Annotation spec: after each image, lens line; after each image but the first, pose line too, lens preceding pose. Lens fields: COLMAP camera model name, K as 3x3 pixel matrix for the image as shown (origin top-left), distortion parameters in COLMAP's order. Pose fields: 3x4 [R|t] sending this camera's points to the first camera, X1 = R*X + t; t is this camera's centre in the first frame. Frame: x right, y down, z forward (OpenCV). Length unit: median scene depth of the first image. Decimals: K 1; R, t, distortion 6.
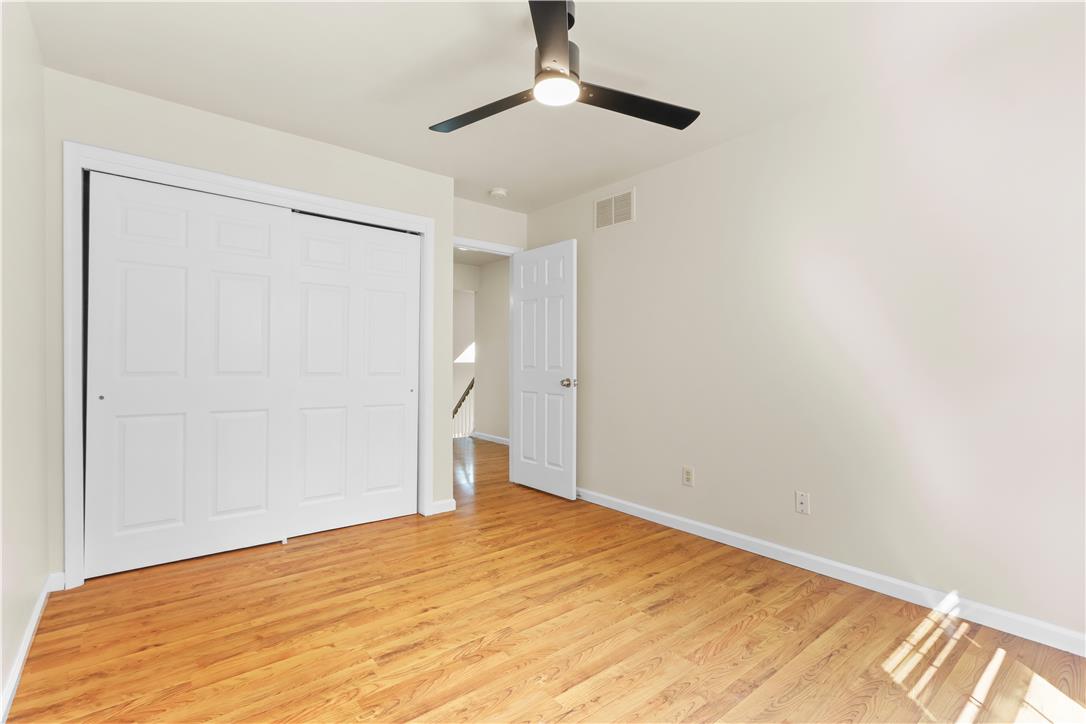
lens RADIAL K [[499.6, 0, 543.0], [0, 499.6, 362.0], [0, 0, 1]] dist [0.002173, 0.000512]
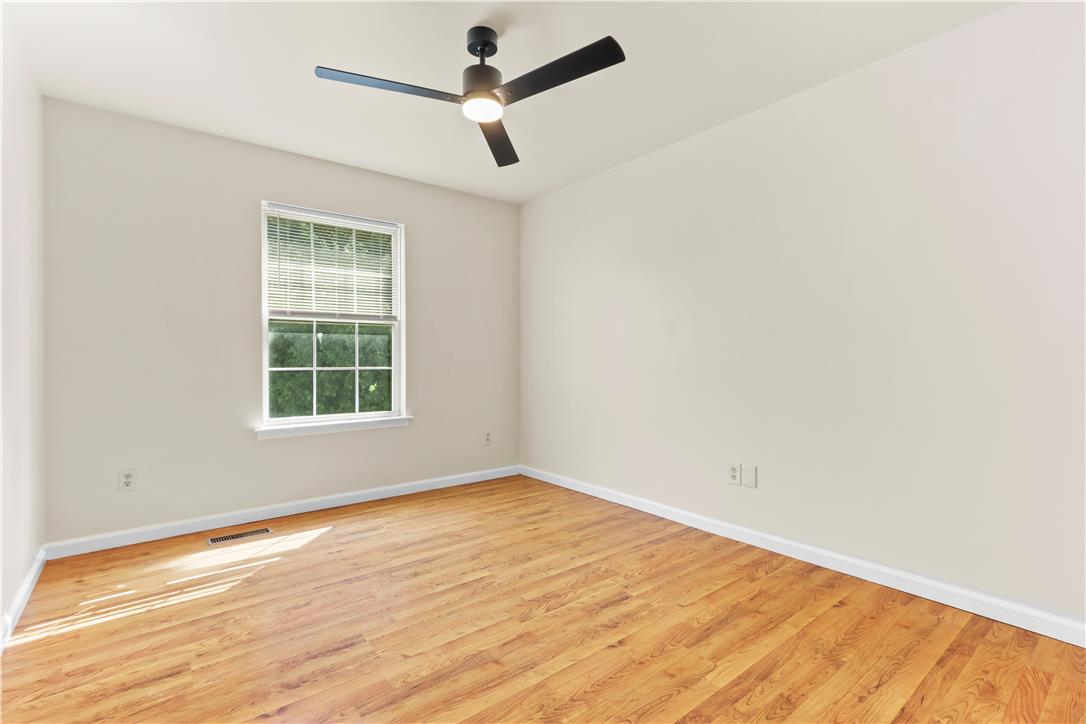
lens RADIAL K [[499.6, 0, 543.0], [0, 499.6, 362.0], [0, 0, 1]] dist [0.002173, 0.000512]
pose [[-0.999809, -0.006140, 0.018579, -0.121218], [-0.005979, 0.999944, 0.008690, 0.016353], [-0.018632, 0.008577, -0.999790, 1.921827]]
